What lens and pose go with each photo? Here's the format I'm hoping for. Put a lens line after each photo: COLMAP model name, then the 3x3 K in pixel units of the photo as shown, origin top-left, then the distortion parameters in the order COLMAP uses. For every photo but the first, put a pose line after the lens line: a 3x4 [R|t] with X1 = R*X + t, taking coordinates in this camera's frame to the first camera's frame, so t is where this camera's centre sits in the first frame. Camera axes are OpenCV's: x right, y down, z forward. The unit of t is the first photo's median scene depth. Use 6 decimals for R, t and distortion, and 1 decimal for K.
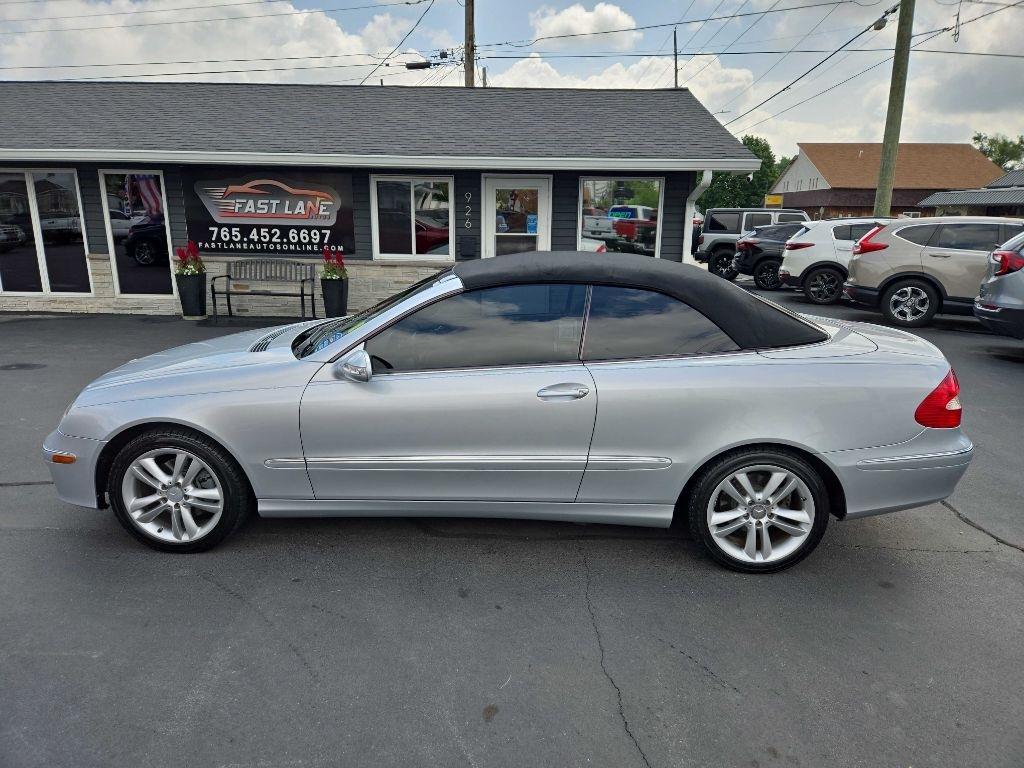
lens RADIAL K [[693.0, 0, 512.0], [0, 693.0, 384.0], [0, 0, 1]] dist [0.074418, -0.063150]
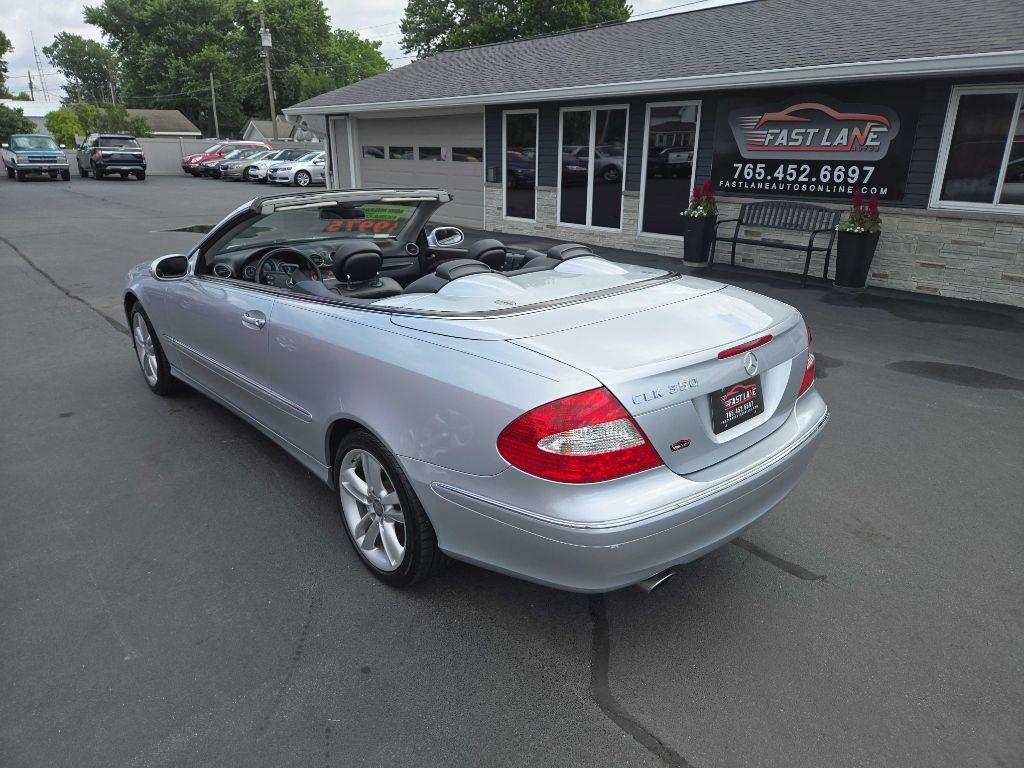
lens RADIAL K [[693.0, 0, 512.0], [0, 693.0, 384.0], [0, 0, 1]] dist [0.074418, -0.063150]
pose [[0.672870, 0.232693, -0.702210, 0.067935], [-0.175841, 0.972343, 0.153714, -0.038735], [0.718558, 0.020048, 0.695178, 0.186696]]
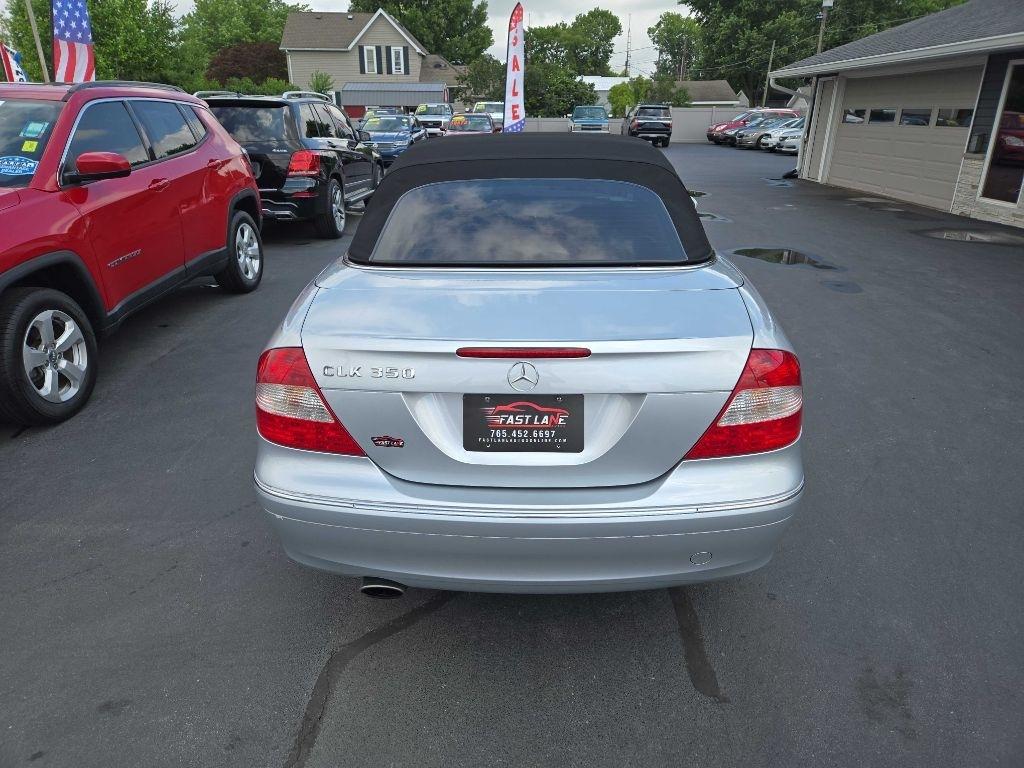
lens RADIAL K [[693.0, 0, 512.0], [0, 693.0, 384.0], [0, 0, 1]] dist [0.074418, -0.063150]
pose [[0.004573, 0.353154, -0.935554, 0.123950], [-0.245586, 0.907308, 0.341291, -0.074870], [0.969364, 0.228199, 0.090879, 0.361759]]
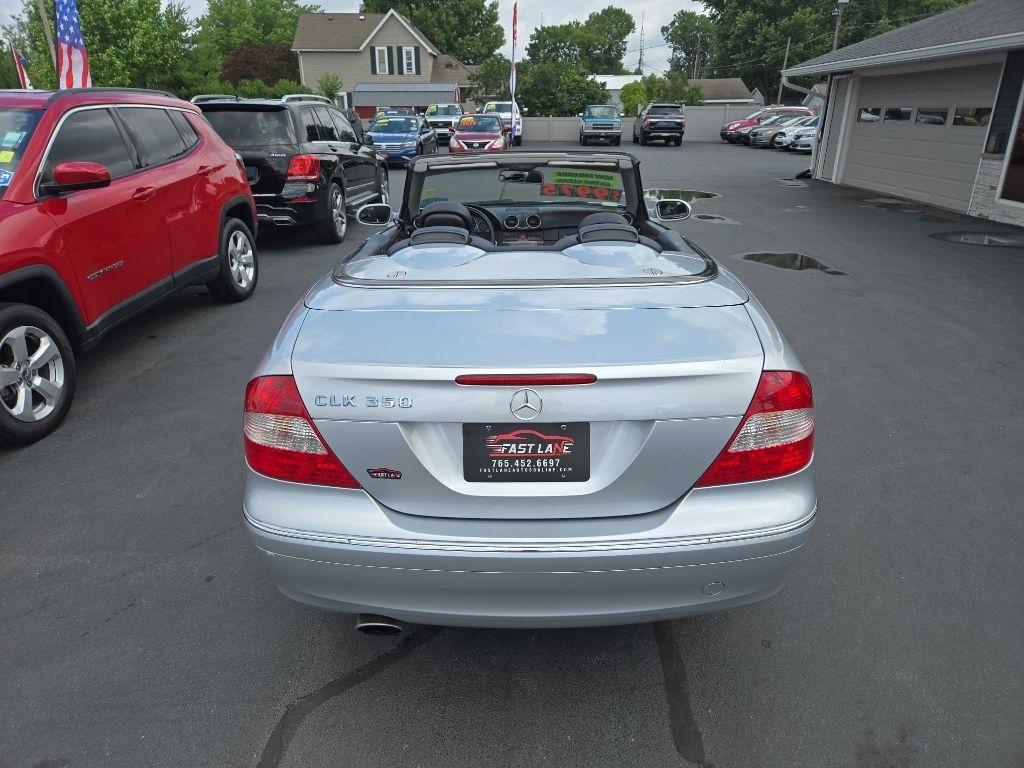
lens RADIAL K [[693.0, 0, 512.0], [0, 693.0, 384.0], [0, 0, 1]] dist [0.074418, -0.063150]
pose [[-0.013808, 0.354385, -0.934997, 0.106813], [-0.239945, 0.906590, 0.347162, -0.081081], [0.970688, 0.229142, 0.072515, 0.372360]]
